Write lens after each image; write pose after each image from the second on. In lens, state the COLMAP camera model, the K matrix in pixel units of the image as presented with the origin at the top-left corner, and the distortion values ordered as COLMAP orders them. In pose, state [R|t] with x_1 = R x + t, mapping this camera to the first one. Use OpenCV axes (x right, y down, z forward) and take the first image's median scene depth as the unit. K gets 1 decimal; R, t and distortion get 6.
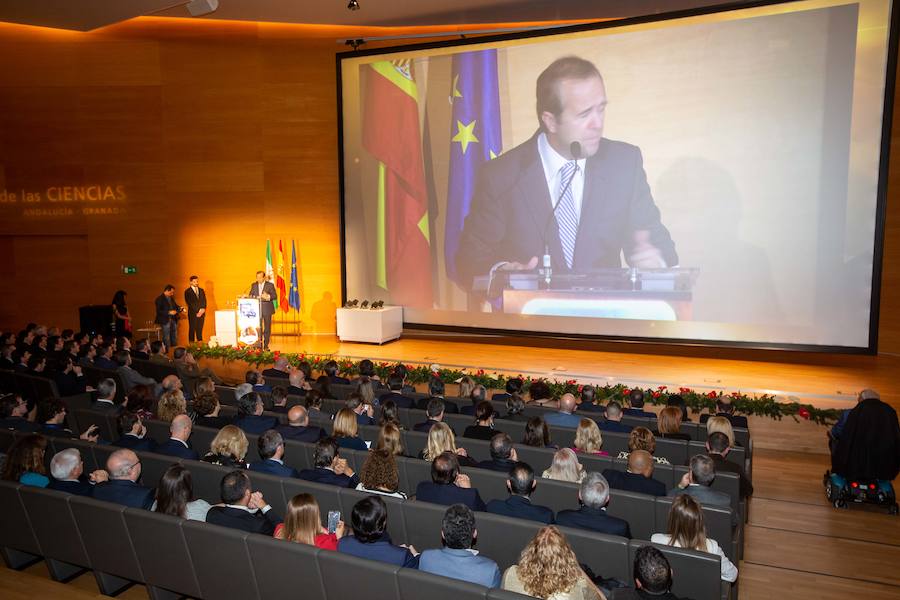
lens RADIAL K [[696.9, 0, 450.0], [0, 696.9, 300.0], [0, 0, 1]] dist [-0.018482, 0.082058]
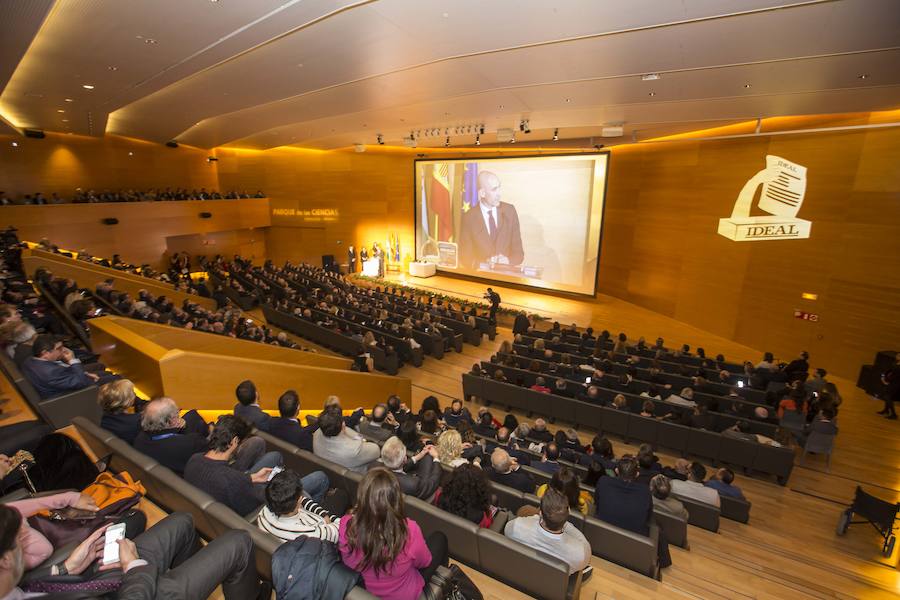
lens RADIAL K [[411.8, 0, 450.9], [0, 411.8, 288.7], [0, 0, 1]] dist [-0.041093, 0.010082]
pose [[0.969711, 0.074871, -0.232499, 0.359080], [-0.043482, 0.989573, 0.137311, -0.112012], [0.240355, -0.123043, 0.962855, -0.458430]]
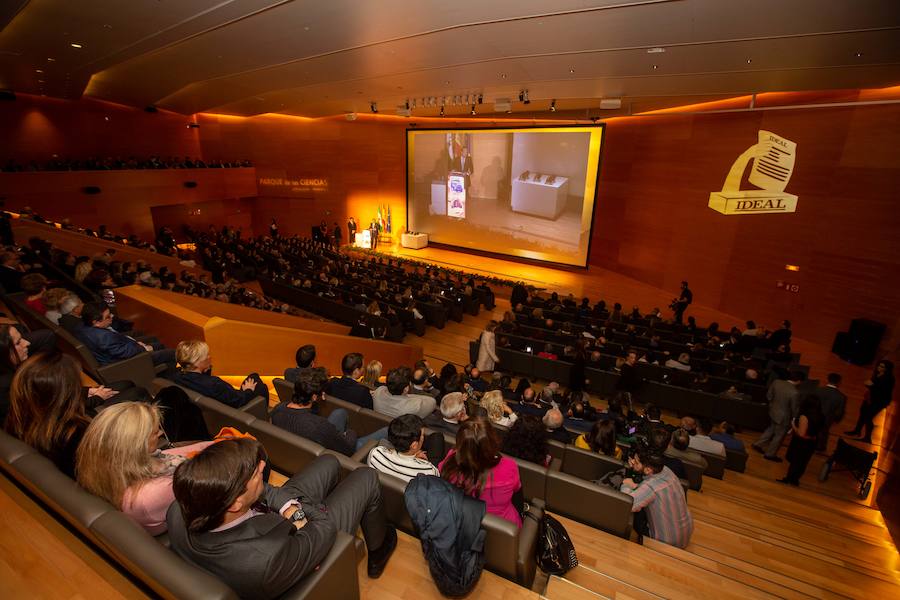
lens RADIAL K [[411.8, 0, 450.9], [0, 411.8, 288.7], [0, 0, 1]] dist [-0.041093, 0.010082]
pose [[0.979086, 0.088136, -0.183367, 0.321771], [-0.050450, 0.978321, 0.200857, -0.108596], [0.197095, -0.187405, 0.962306, -0.480284]]
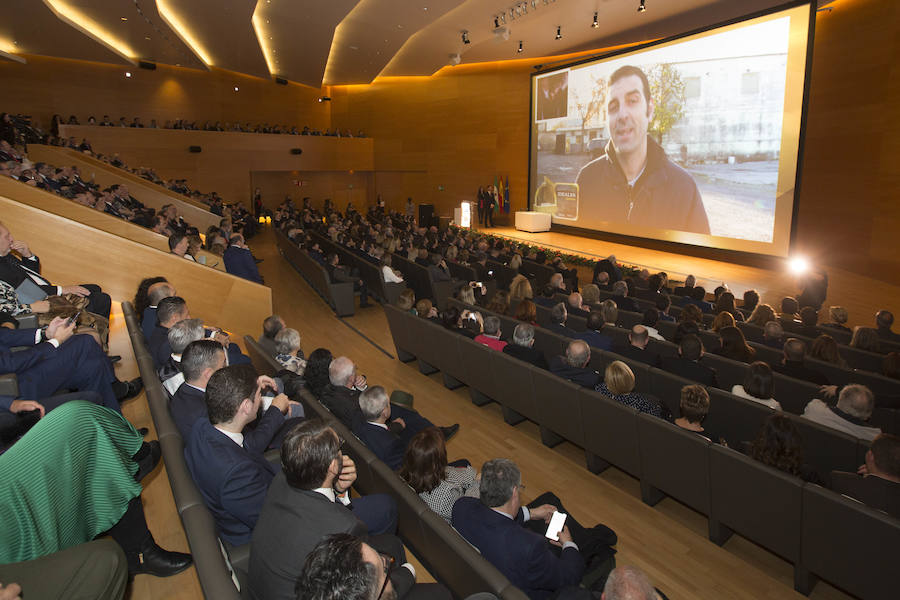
lens RADIAL K [[498.2, 0, 451.7], [0, 498.2, 236.7], [0, 0, 1]] dist [-0.057586, 0.000124]
pose [[0.783569, 0.093401, -0.614243, 0.544970], [-0.075468, 0.995624, 0.055122, 0.018484], [0.616704, 0.003164, 0.787189, -0.159667]]
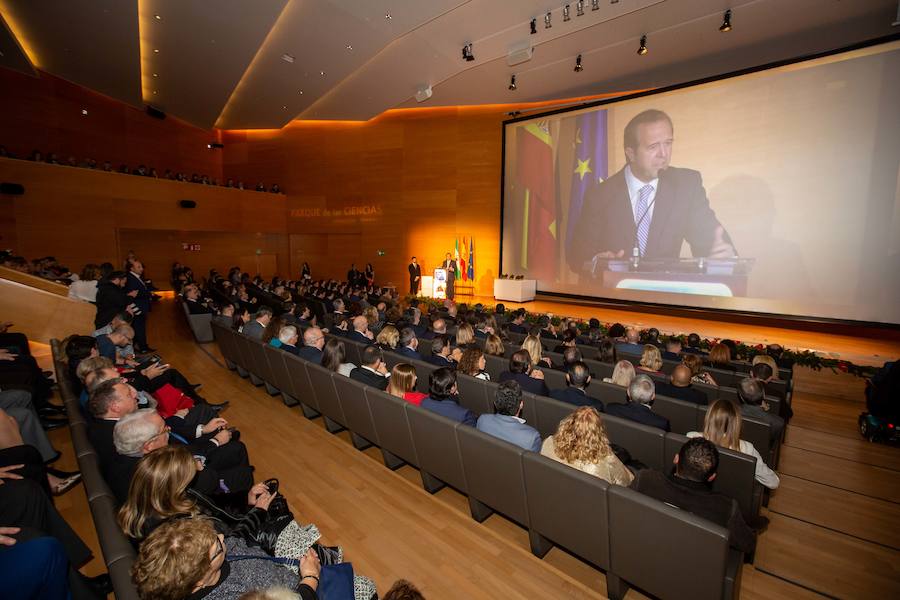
lens RADIAL K [[411.8, 0, 450.9], [0, 411.8, 288.7], [0, 0, 1]] dist [-0.041093, 0.010082]
pose [[0.950357, 0.053438, -0.306539, 0.035419], [-0.053929, 0.998521, 0.006872, 0.034488], [0.306453, 0.010001, 0.951833, 0.070097]]
